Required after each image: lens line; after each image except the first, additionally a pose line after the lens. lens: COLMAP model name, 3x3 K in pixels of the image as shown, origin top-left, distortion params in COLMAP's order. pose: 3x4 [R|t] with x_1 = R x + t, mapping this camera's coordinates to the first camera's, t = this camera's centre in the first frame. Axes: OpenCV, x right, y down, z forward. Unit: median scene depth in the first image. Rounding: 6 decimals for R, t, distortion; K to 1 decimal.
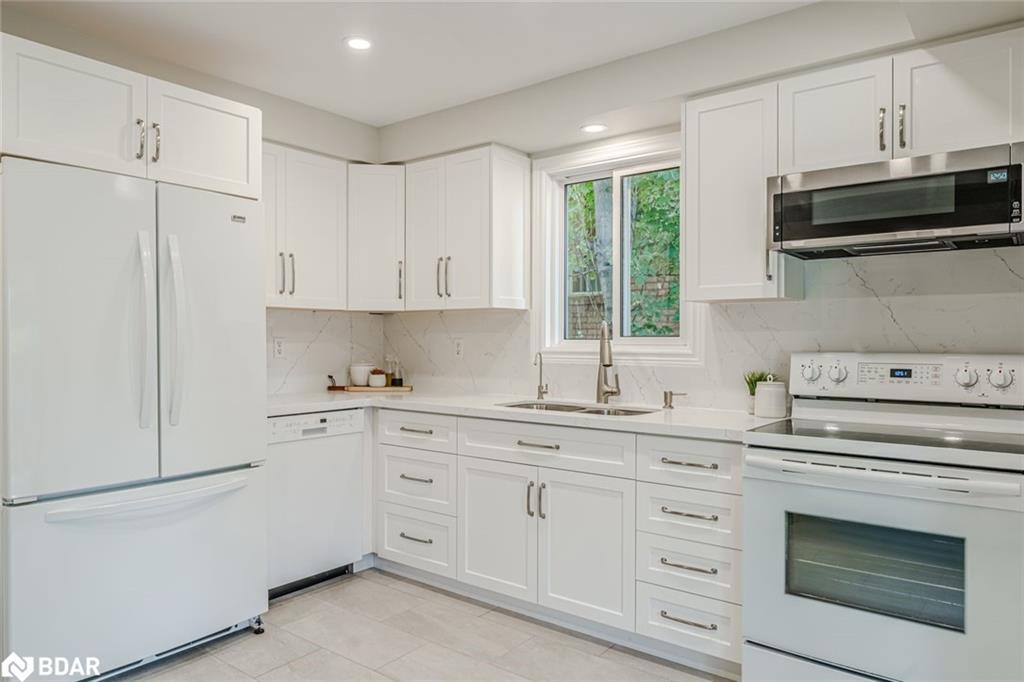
lens RADIAL K [[686.5, 0, 510.9], [0, 686.5, 341.1], [0, 0, 1]] dist [0.004282, 0.003915]
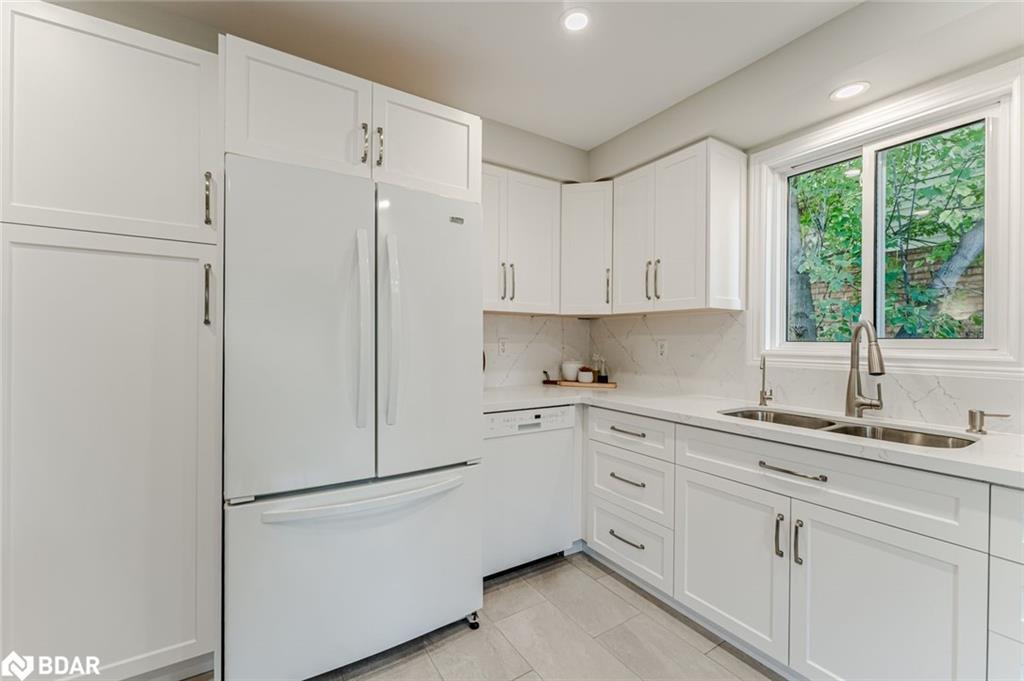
lens RADIAL K [[410.9, 0, 510.5], [0, 410.9, 341.8], [0, 0, 1]] dist [-0.001781, 0.000016]
pose [[0.940389, 0.006209, -0.340045, -0.096015], [-0.007131, 0.999974, -0.001462, 0.001567], [0.340027, 0.003800, 0.940408, 0.382680]]
